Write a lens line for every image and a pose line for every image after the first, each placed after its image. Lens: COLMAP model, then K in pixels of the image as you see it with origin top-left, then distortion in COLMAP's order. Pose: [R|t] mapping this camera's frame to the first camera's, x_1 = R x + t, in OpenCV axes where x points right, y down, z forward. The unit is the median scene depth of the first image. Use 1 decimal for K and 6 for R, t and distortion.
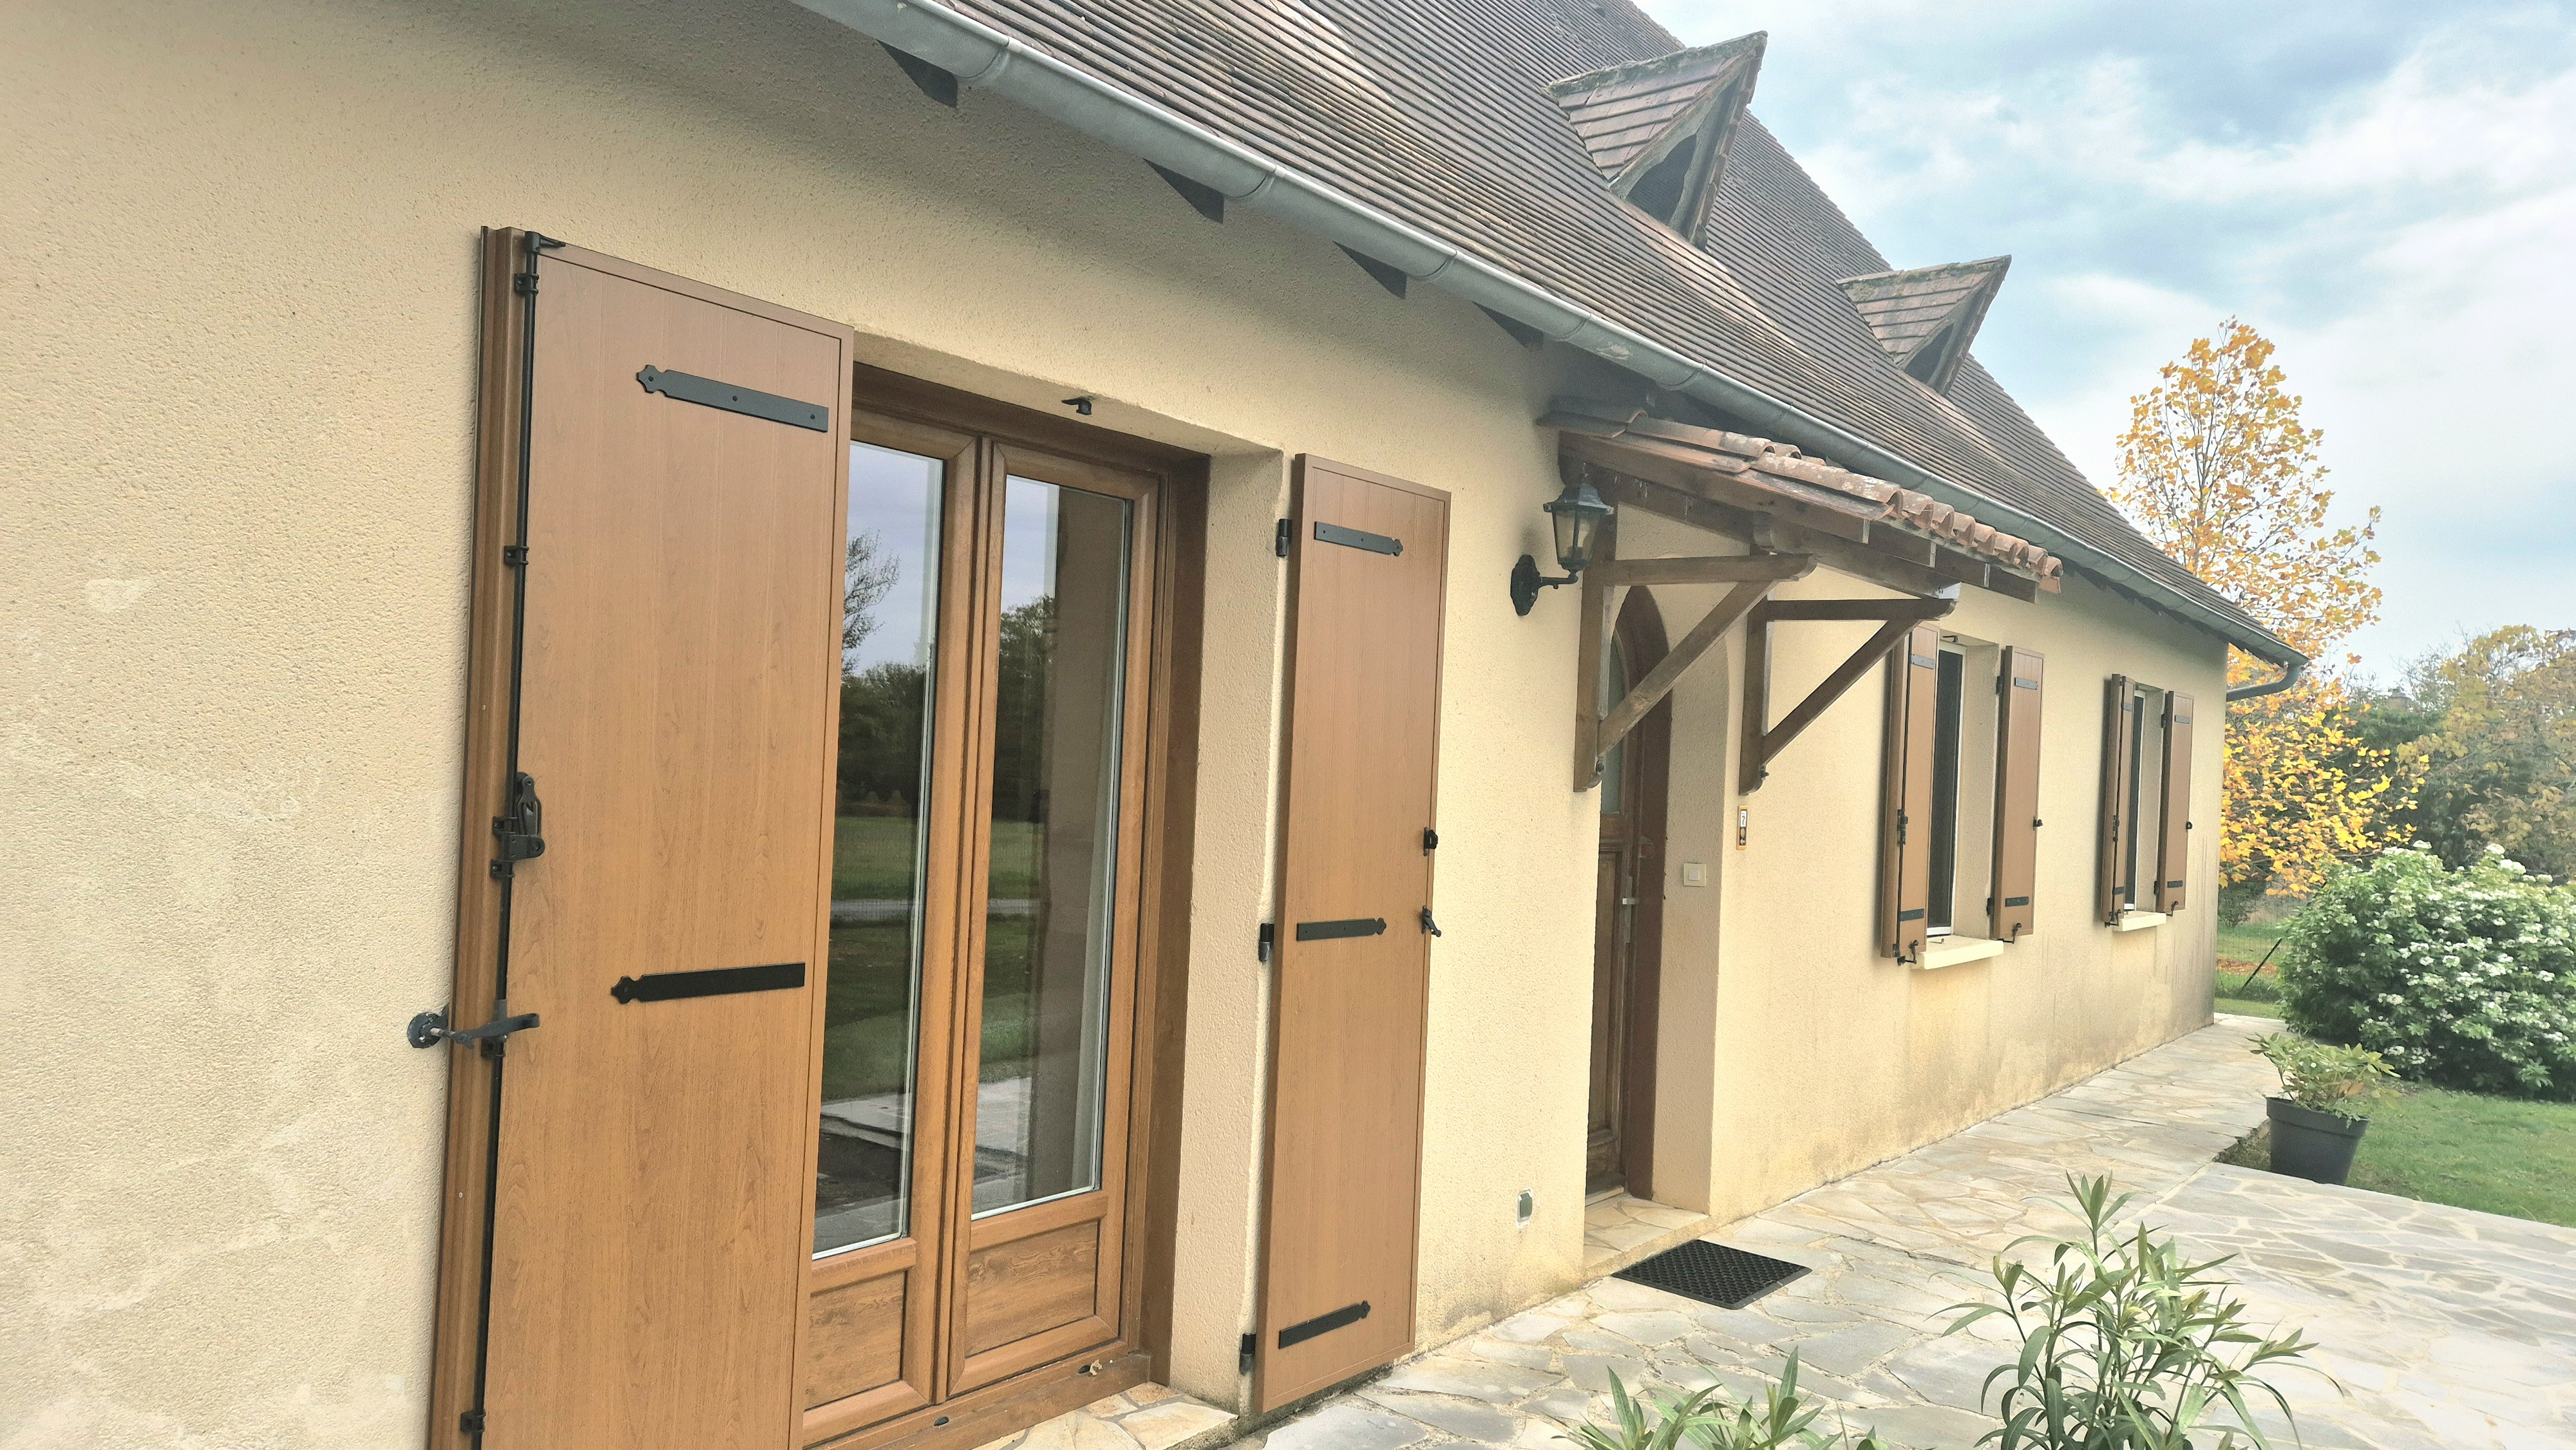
lens RADIAL K [[1719.5, 0, 1288.0], [0, 1719.5, 725.0], [0, 0, 1]] dist [0.090967, -0.048923]
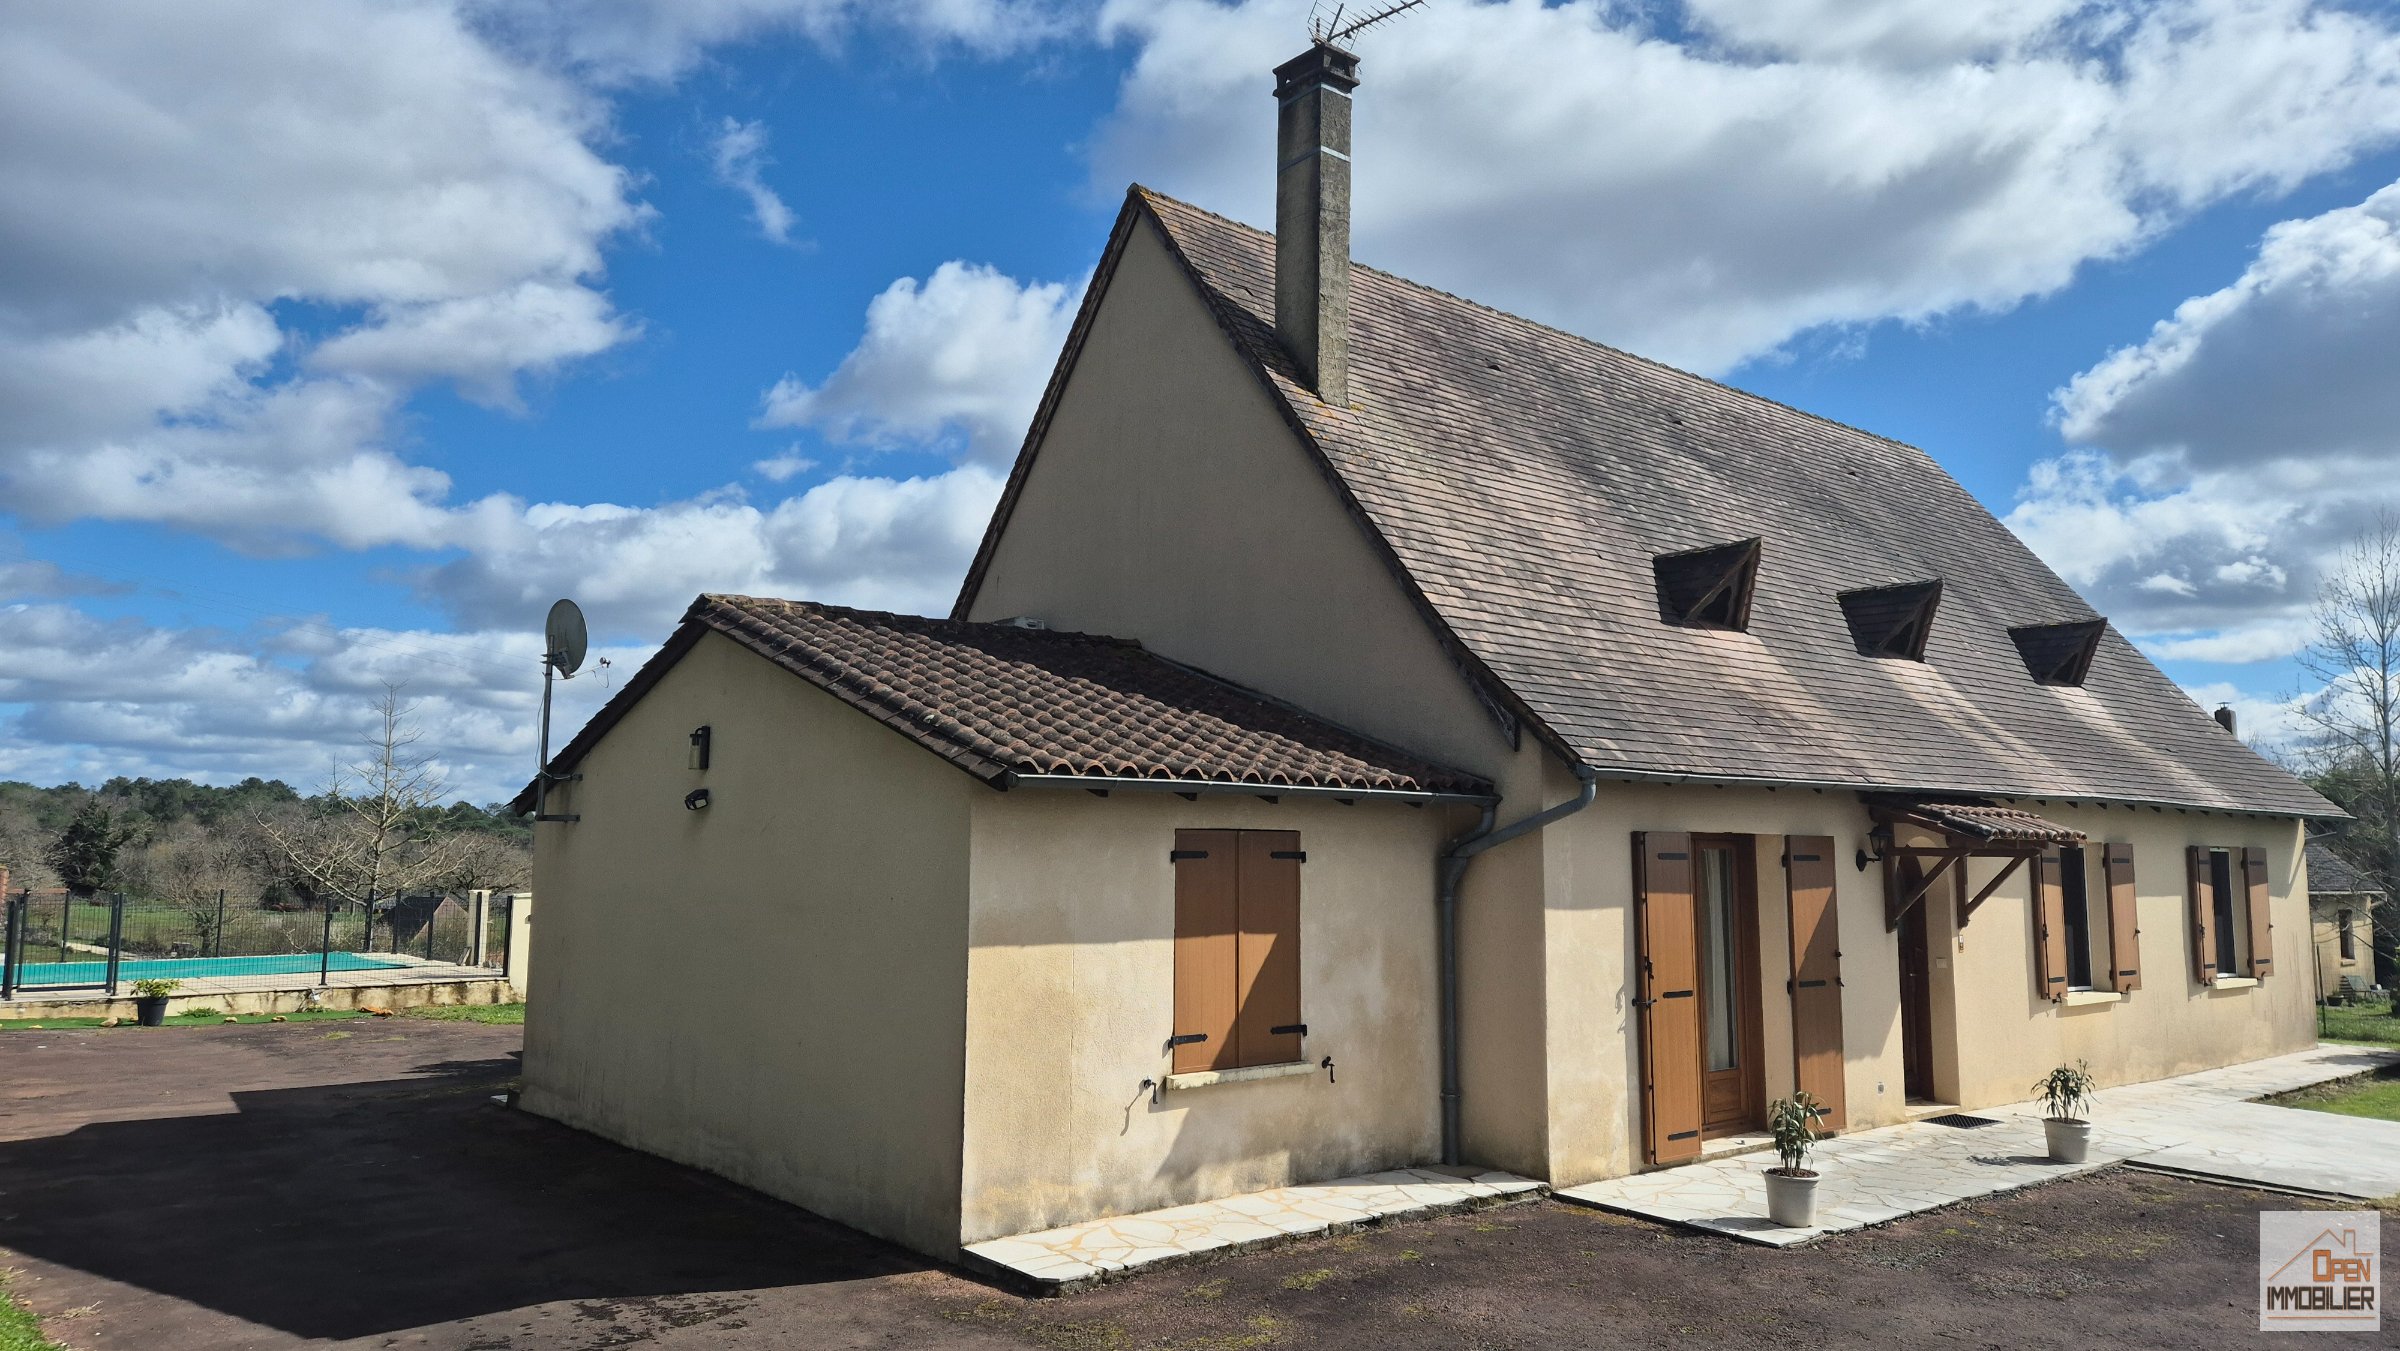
lens RADIAL K [[1602.1, 0, 1200.0], [0, 1602.1, 675.5], [0, 0, 1]] dist [0.090967, -0.048923]
pose [[0.976471, -0.058108, -0.207674, -0.304051], [0.039487, 0.994909, -0.092715, -0.155409], [0.212005, 0.082333, 0.973794, -1.606102]]
